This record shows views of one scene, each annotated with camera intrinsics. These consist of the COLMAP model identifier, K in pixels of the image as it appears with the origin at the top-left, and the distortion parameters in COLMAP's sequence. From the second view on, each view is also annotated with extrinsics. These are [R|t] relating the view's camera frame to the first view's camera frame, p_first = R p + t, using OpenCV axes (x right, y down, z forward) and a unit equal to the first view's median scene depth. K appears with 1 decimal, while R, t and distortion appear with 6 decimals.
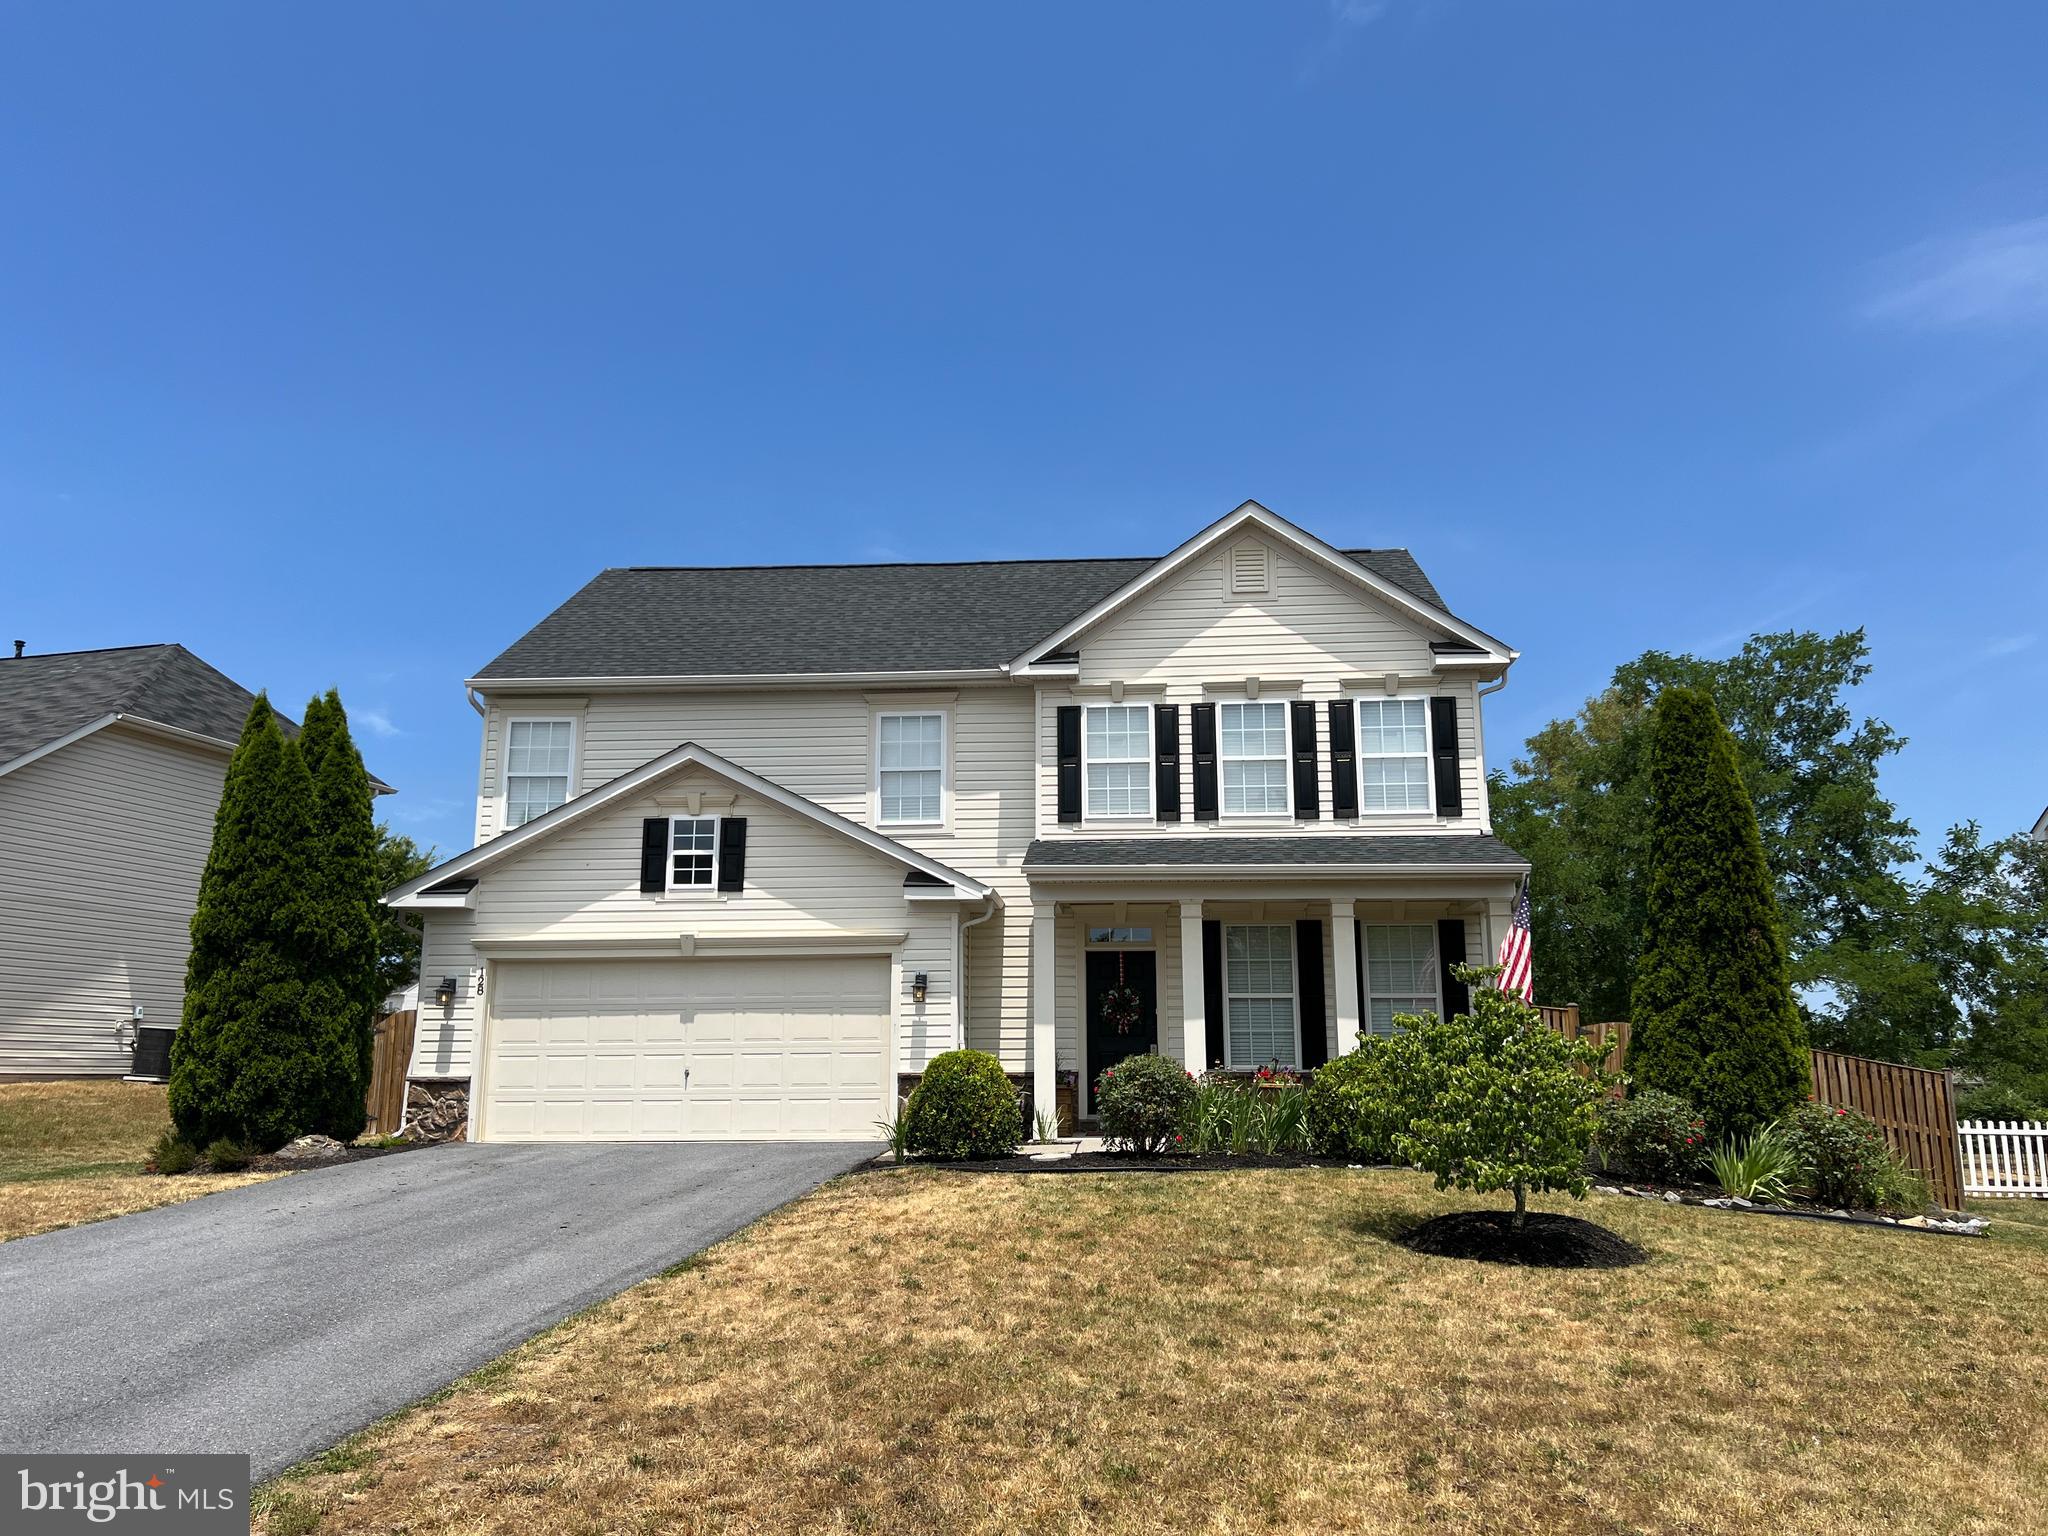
lens RADIAL K [[1519.0, 0, 1033.4], [0, 1519.0, 753.7], [0, 0, 1]] dist [0.049304, -0.050125]
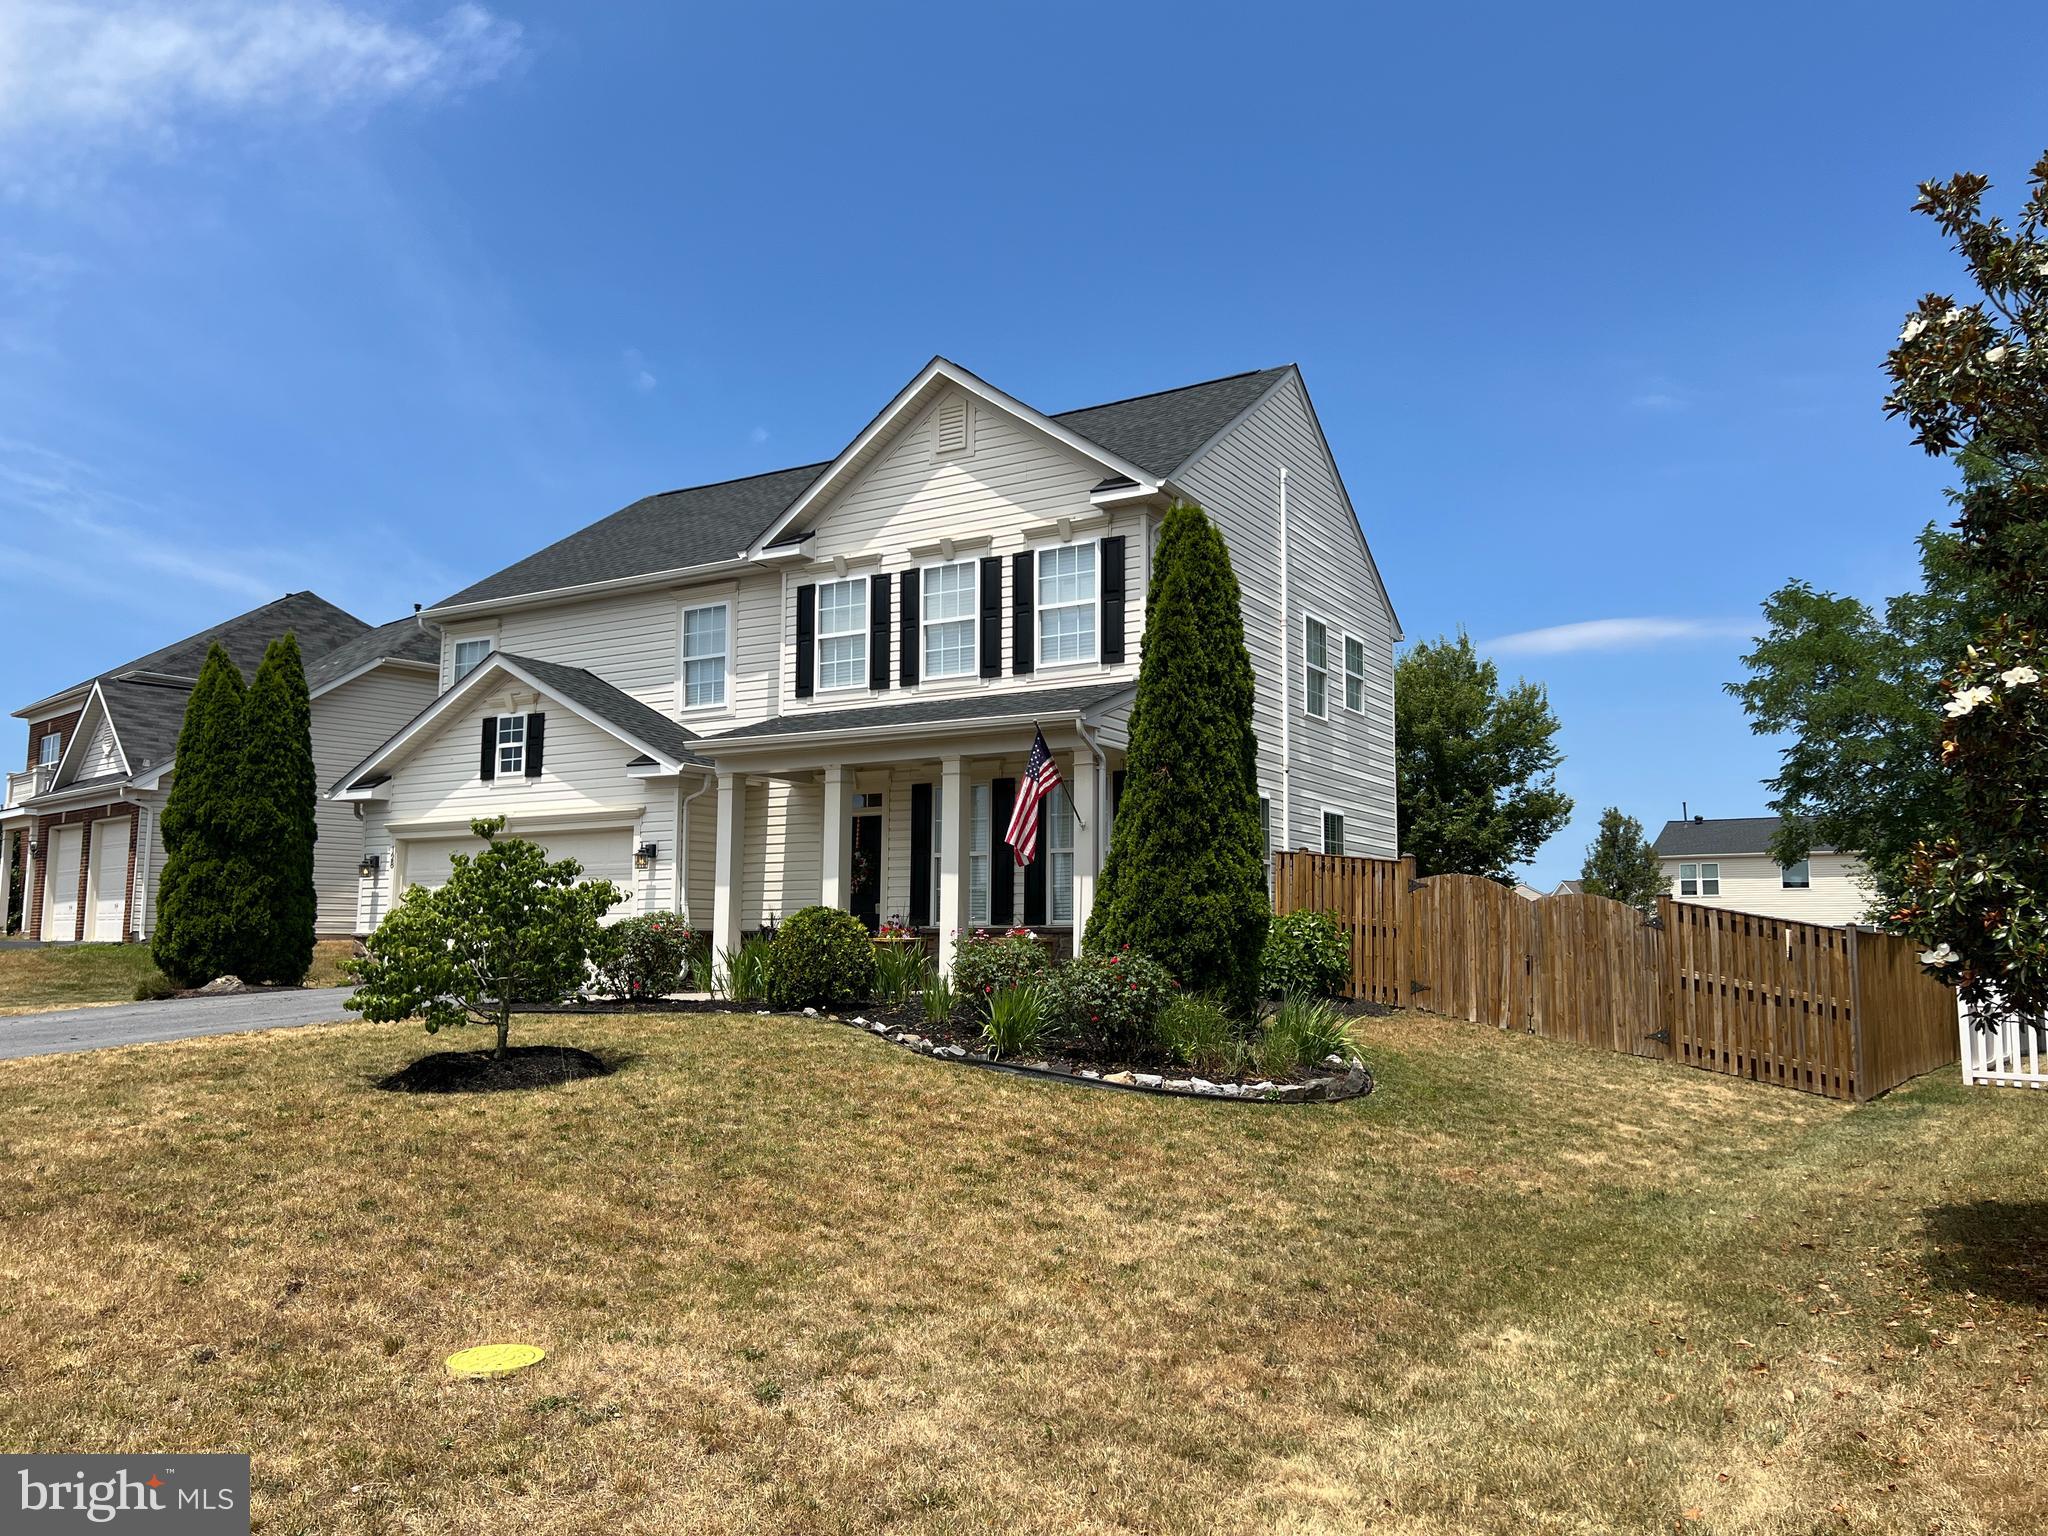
lens RADIAL K [[1519.0, 0, 1085.4], [0, 1519.0, 787.0], [0, 0, 1]] dist [0.049304, -0.050125]
pose [[0.897394, -0.042858, -0.439143, 0.681999], [0.087236, 0.992859, 0.081371, 0.039669], [0.432520, -0.111331, 0.894724, 0.138162]]
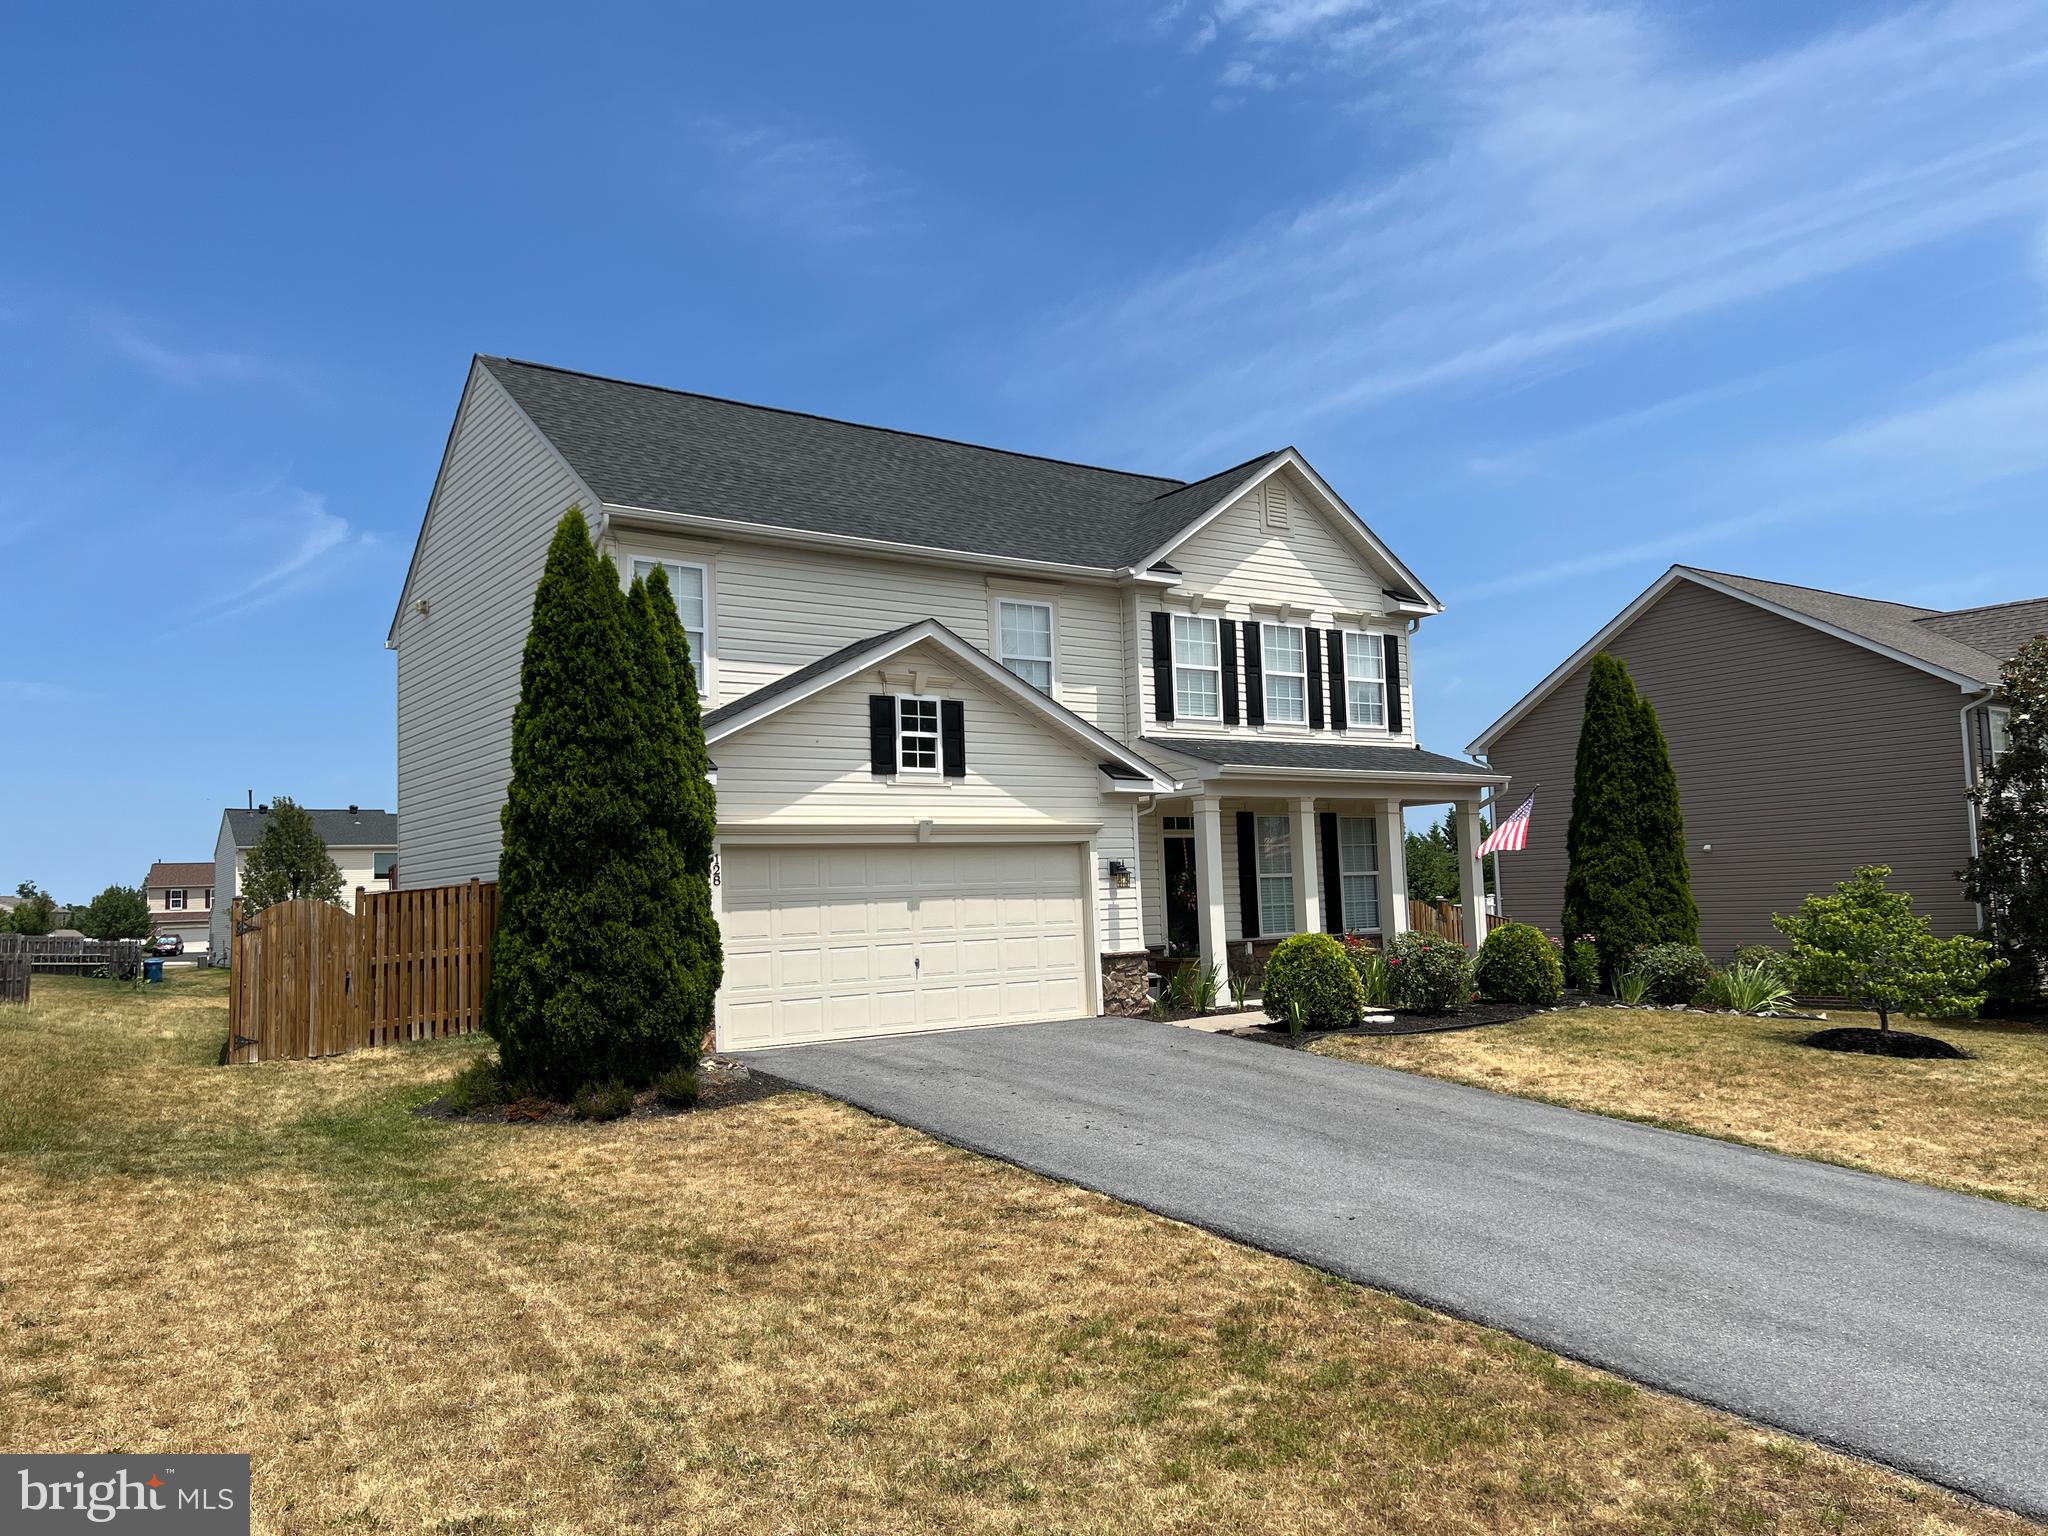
lens RADIAL K [[1519.0, 0, 1025.6], [0, 1519.0, 783.4], [0, 0, 1]] dist [0.049304, -0.050125]
pose [[0.773550, 0.026017, 0.633201, -0.768157], [-0.100411, 0.991567, 0.081925, 0.010773], [-0.625730, -0.126953, 0.769640, 0.224492]]
